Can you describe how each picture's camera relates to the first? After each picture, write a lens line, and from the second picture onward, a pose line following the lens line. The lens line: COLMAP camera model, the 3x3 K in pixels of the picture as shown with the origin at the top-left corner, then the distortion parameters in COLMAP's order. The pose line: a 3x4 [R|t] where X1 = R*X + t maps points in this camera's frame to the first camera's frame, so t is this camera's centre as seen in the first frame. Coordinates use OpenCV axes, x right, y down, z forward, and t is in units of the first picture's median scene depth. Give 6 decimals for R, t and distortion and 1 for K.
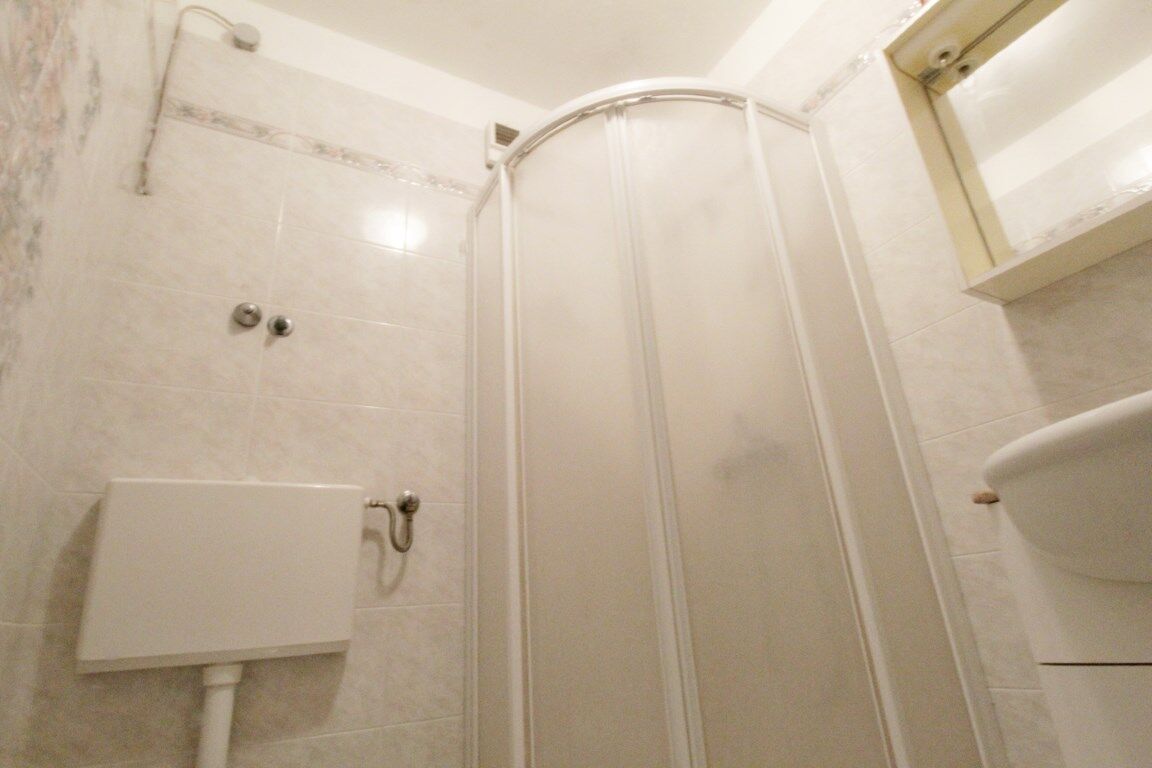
lens RADIAL K [[617.3, 0, 576.0], [0, 617.3, 384.0], [0, 0, 1]] dist [0.000572, 0.000266]
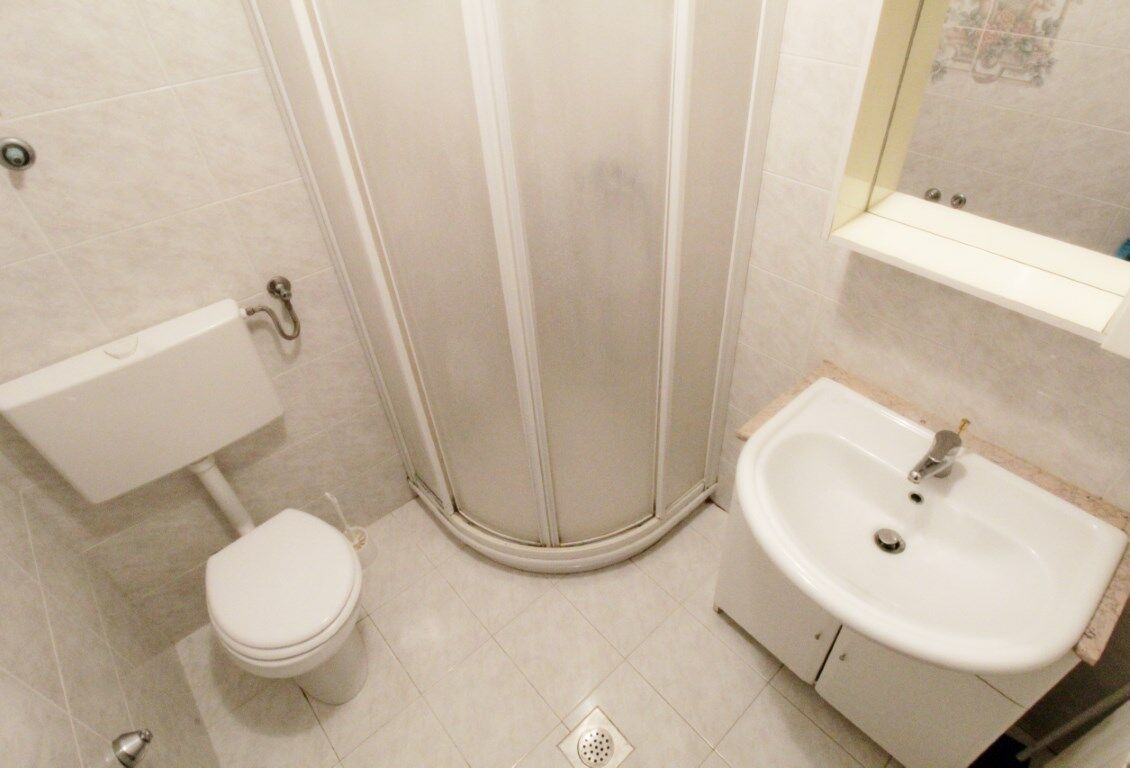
lens RADIAL K [[647.5, 0, 565.0], [0, 647.5, 384.0], [0, 0, 1]] dist [-0.001980, -0.001032]
pose [[0.967834, -0.163160, 0.191511, -0.049014], [-0.099969, 0.449131, 0.887856, -0.770899], [-0.230876, -0.878442, 0.418373, 0.328162]]
